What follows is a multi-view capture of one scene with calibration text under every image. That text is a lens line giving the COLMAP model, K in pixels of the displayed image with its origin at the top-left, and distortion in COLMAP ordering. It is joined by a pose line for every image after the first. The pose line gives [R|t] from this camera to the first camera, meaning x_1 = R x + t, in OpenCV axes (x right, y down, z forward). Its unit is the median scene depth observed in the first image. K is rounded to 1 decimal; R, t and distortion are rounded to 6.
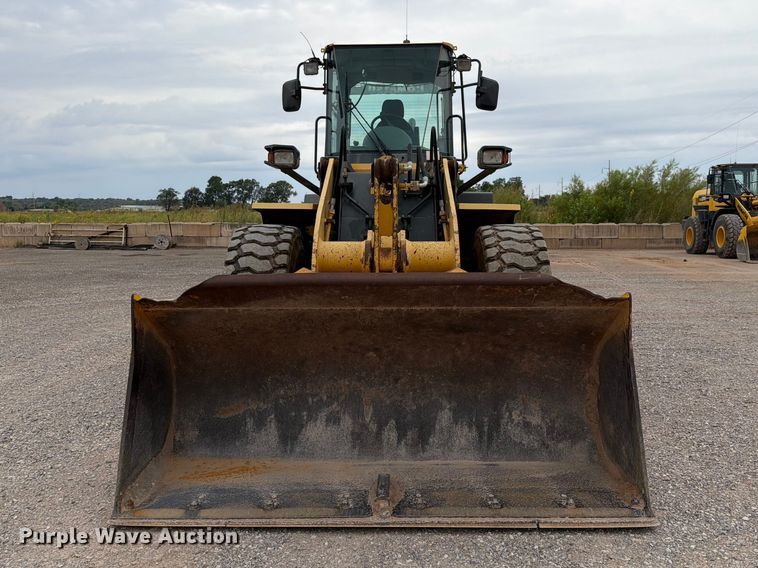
lens RADIAL K [[805.0, 0, 397.4], [0, 805.0, 284.6], [0, 0, 1]] dist [0.062554, -0.041322]
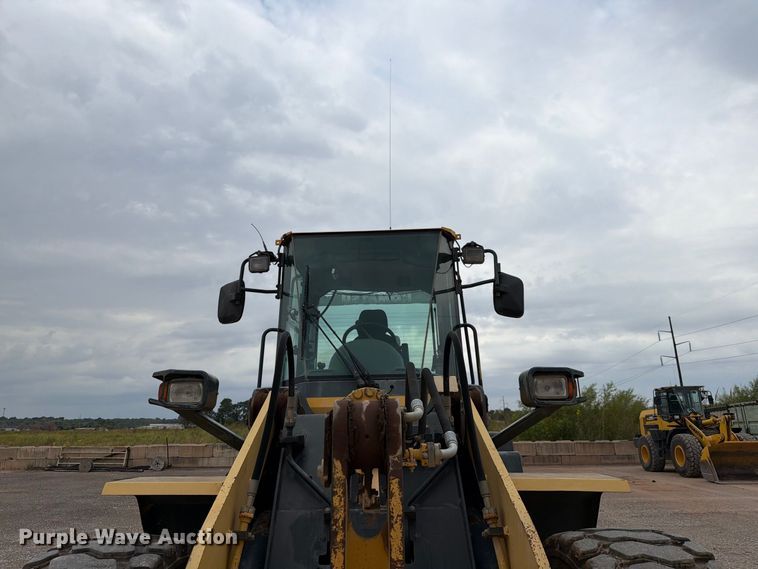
lens RADIAL K [[529.2, 0, 381.8], [0, 529.2, 289.5], [0, 0, 1]] dist [0.057259, -0.071829]
pose [[0.999730, -0.007392, 0.022045, -0.008488], [0.014067, 0.947194, -0.320354, -0.091678], [-0.018513, 0.320577, 0.947042, 0.548582]]
